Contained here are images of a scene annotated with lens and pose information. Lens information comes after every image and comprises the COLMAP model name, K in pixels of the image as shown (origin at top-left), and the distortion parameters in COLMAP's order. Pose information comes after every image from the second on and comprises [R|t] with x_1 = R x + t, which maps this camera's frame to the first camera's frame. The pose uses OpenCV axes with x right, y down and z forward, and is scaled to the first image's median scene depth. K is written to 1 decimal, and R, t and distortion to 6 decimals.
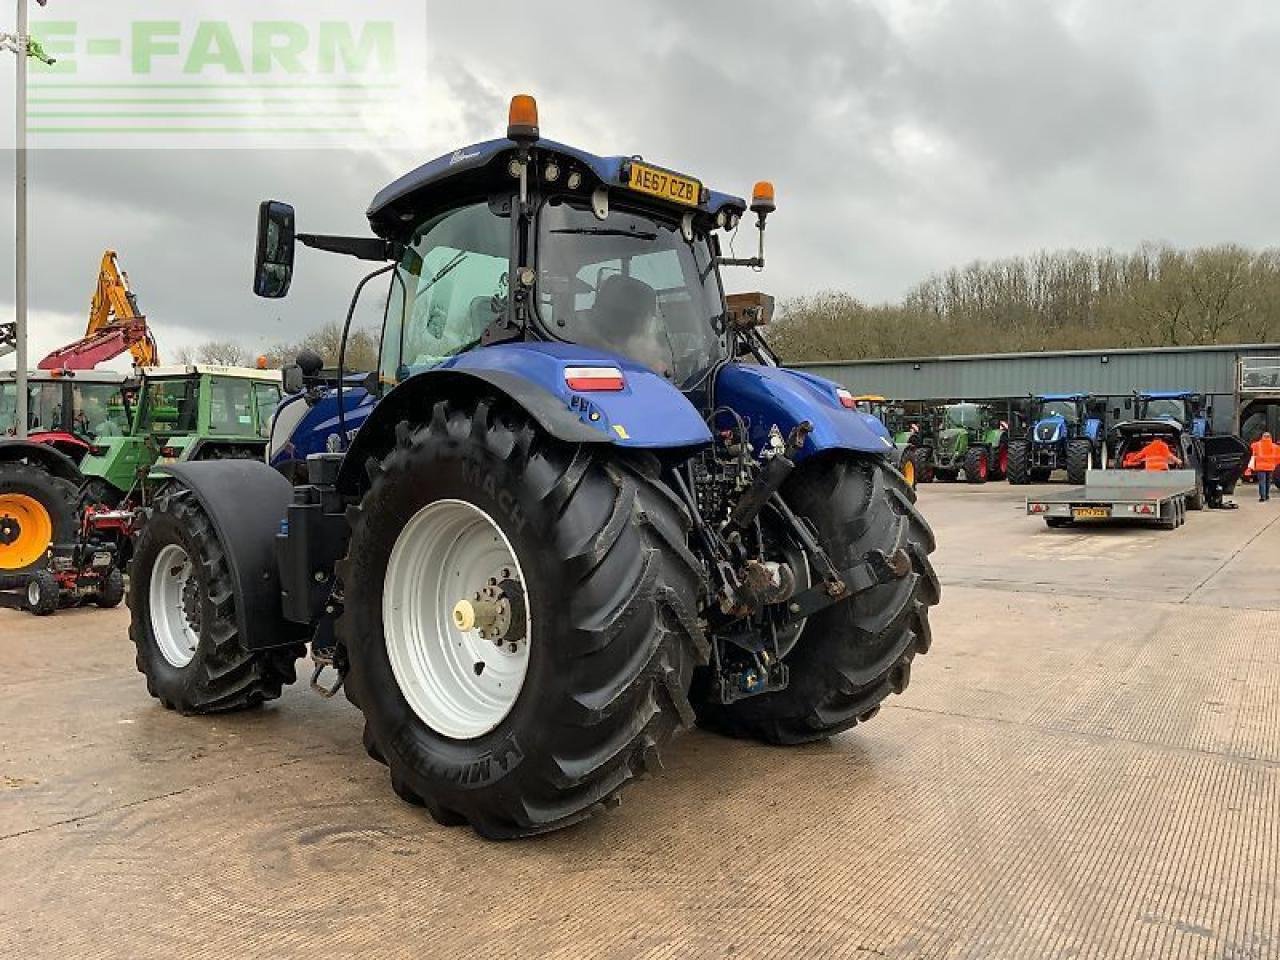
lens RADIAL K [[1053.7, 0, 636.4], [0, 1053.7, 486.7], [0, 0, 1]] dist [0.093802, -0.176845]
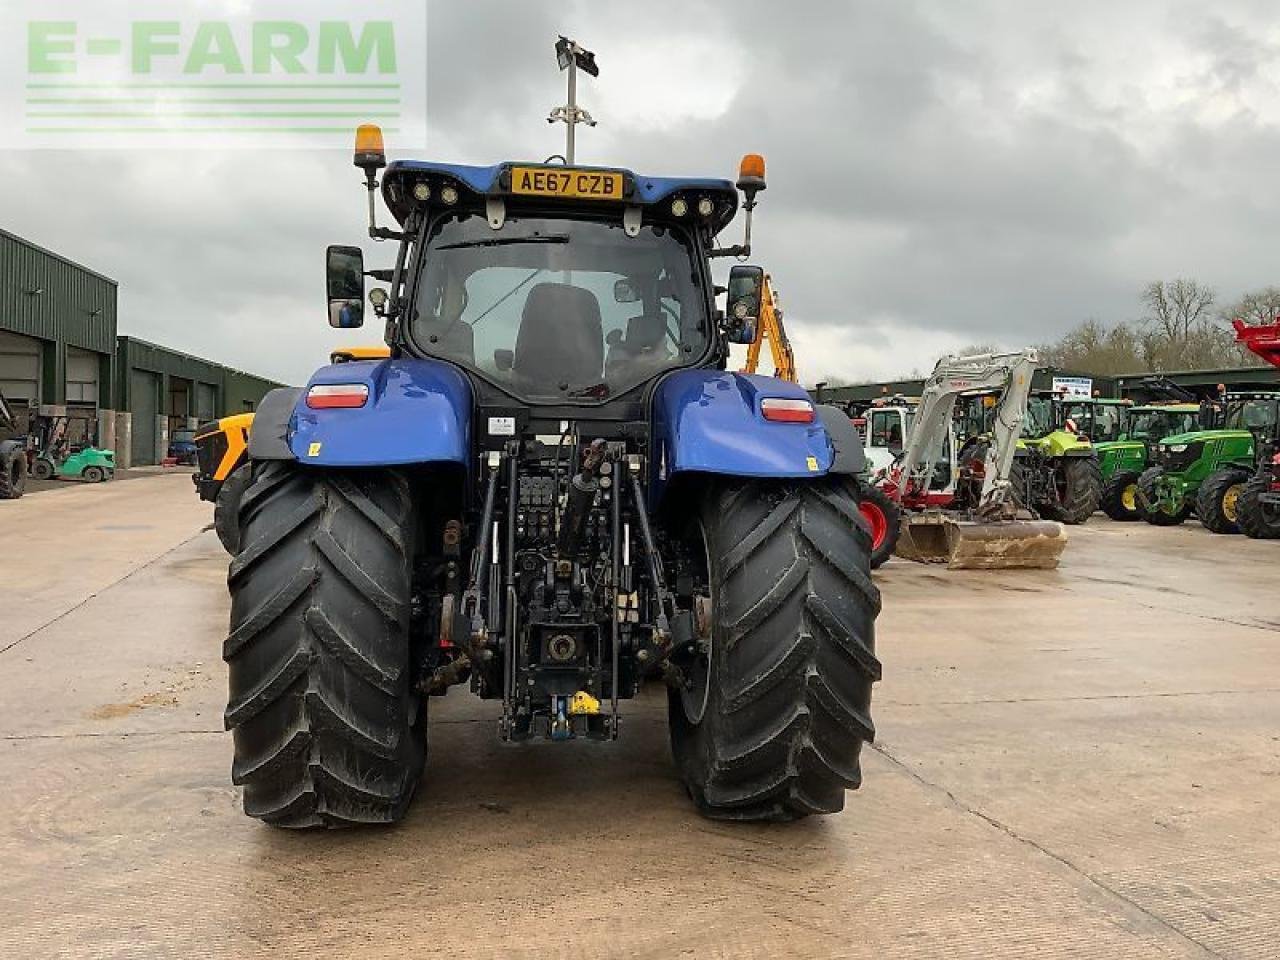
lens RADIAL K [[1053.7, 0, 636.4], [0, 1053.7, 486.7], [0, 0, 1]] dist [0.093802, -0.176845]
pose [[0.762359, 0.039132, -0.645970, 0.719488], [-0.040082, 0.999109, 0.013221, -0.034474], [0.645912, 0.015813, 0.763248, 0.348071]]
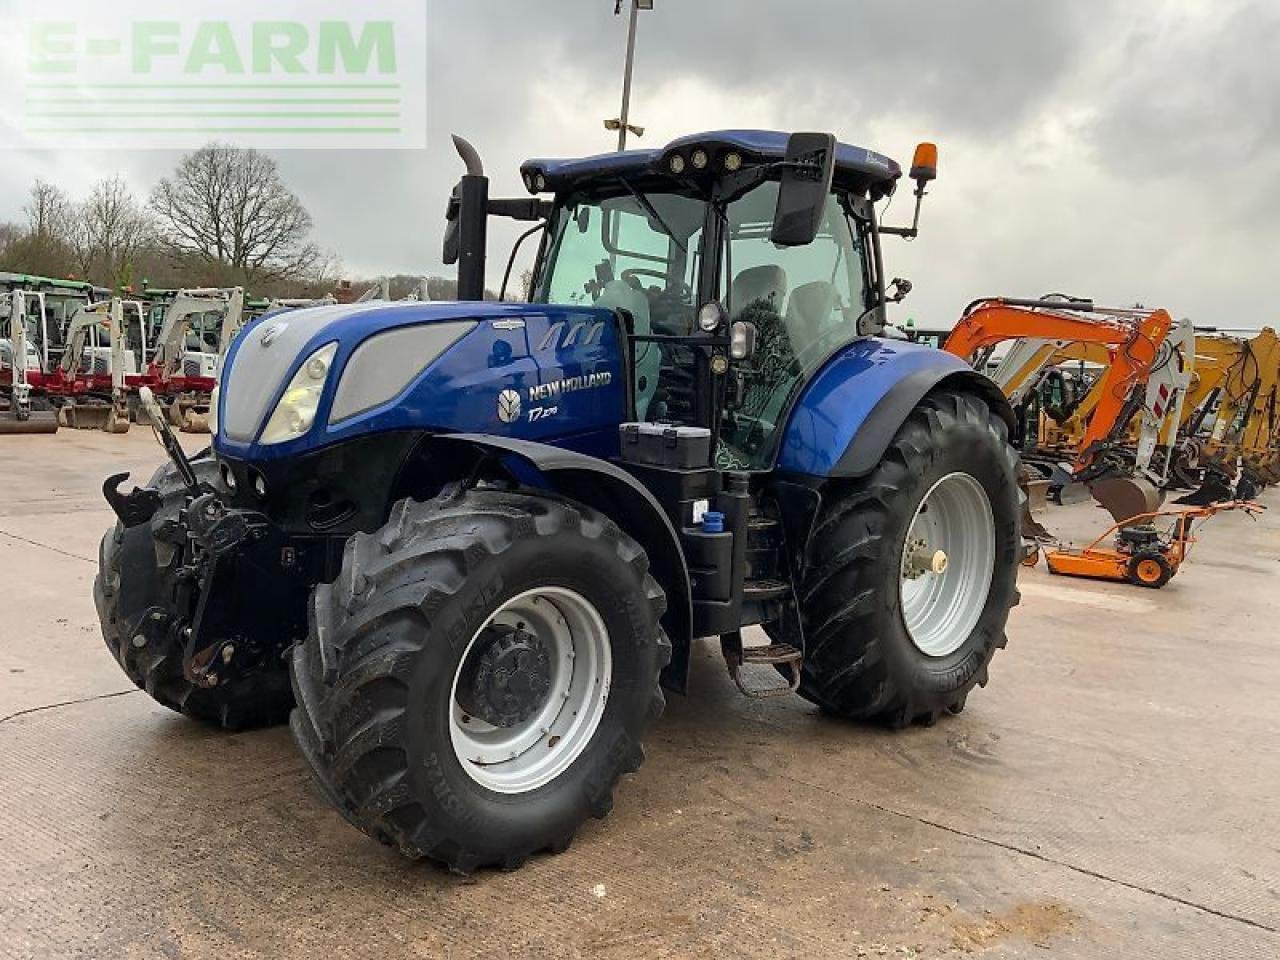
lens RADIAL K [[1063.2, 0, 640.0], [0, 1063.2, 480.0], [0, 0, 1]] dist [0.123670, -0.250296]
pose [[0.017001, -0.097446, 0.995096, -1.295934], [-0.029671, 0.994752, 0.097919, -0.083325], [-0.999415, -0.031190, 0.014020, 1.201021]]
